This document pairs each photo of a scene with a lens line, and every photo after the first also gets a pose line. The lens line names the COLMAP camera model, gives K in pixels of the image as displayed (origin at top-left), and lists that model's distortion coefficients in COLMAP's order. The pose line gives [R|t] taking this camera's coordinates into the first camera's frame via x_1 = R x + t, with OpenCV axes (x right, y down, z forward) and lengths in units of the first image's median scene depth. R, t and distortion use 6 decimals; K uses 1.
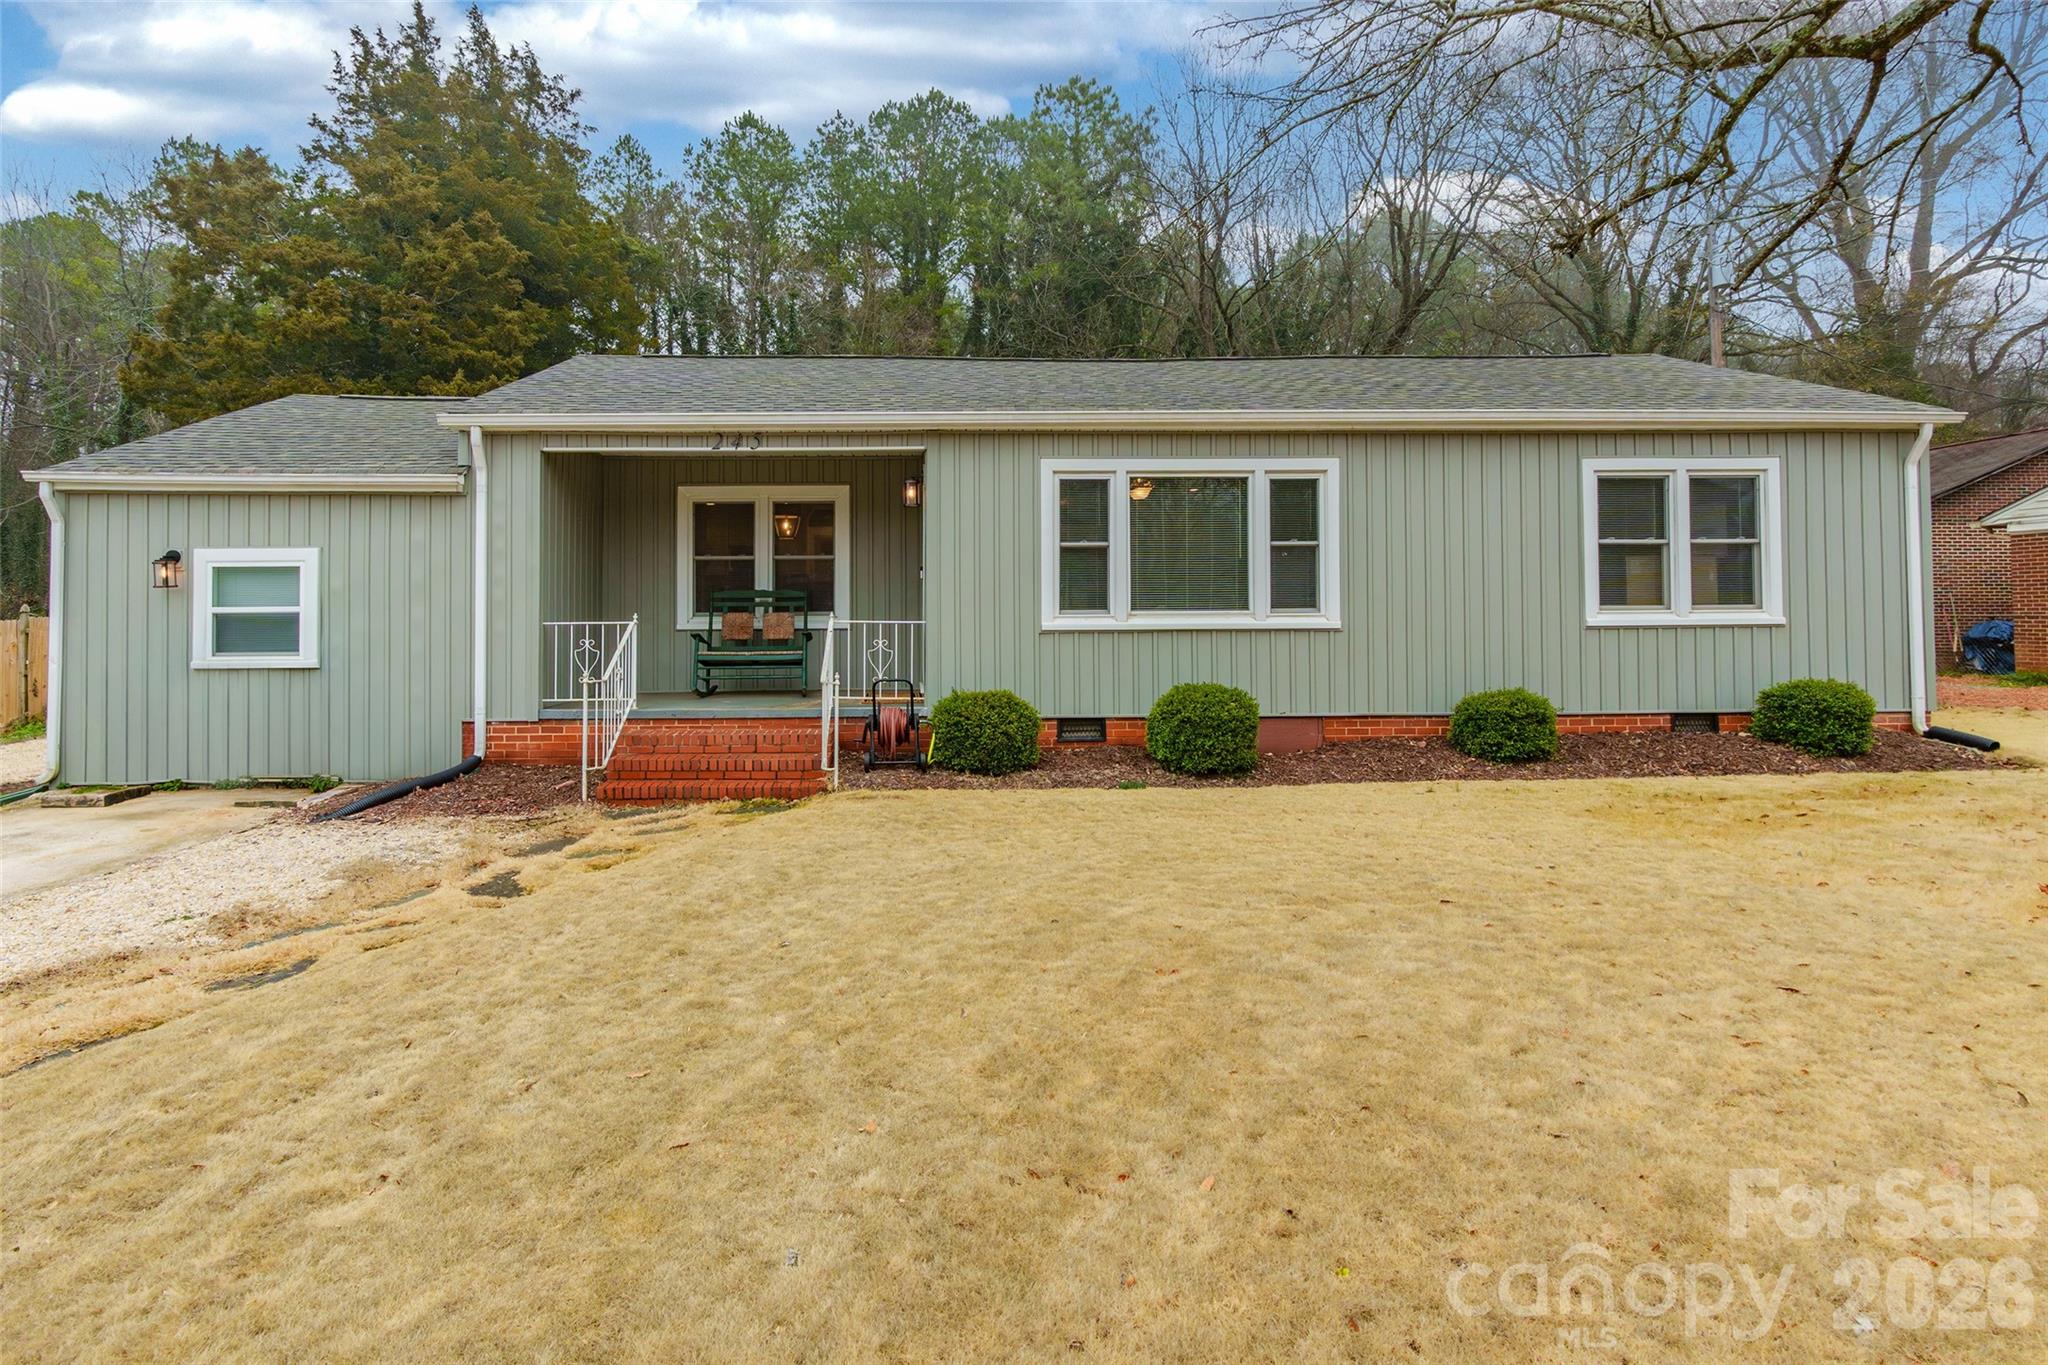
lens RADIAL K [[959.0, 0, 1023.2], [0, 959.0, 630.5], [0, 0, 1]] dist [0.000590, 0.000219]
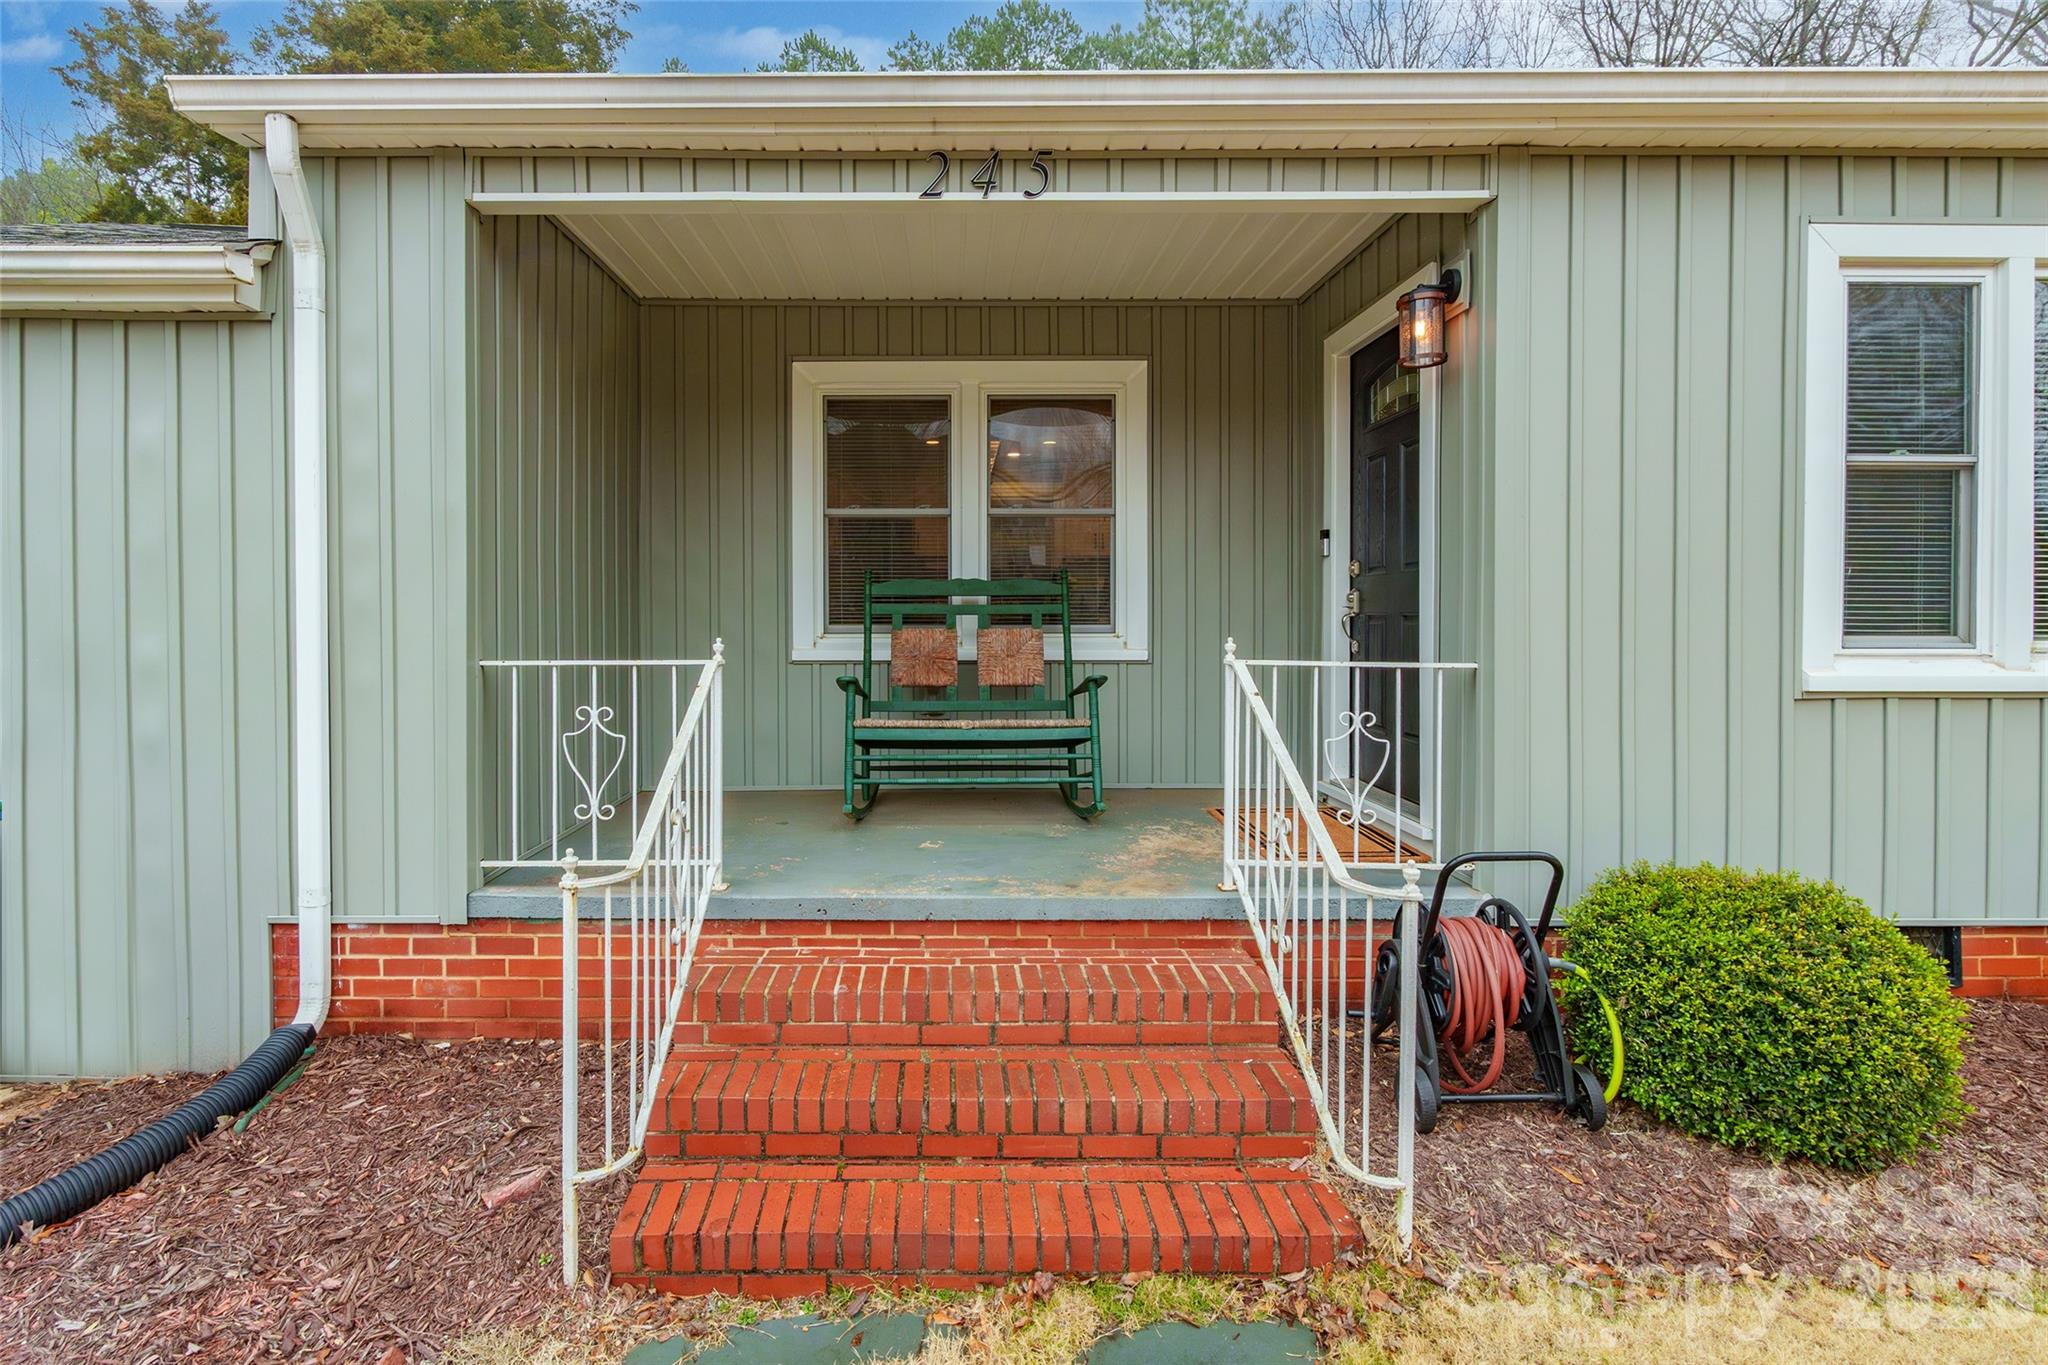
lens RADIAL K [[959.9, 0, 1033.5], [0, 959.9, 657.7], [0, 0, 1]] dist [-0.002657, -0.000233]
pose [[0.999368, 0.008102, -0.034621, -0.264951], [-0.006839, 0.999312, 0.036453, -0.024381], [0.034893, -0.036193, 0.998735, 0.620998]]
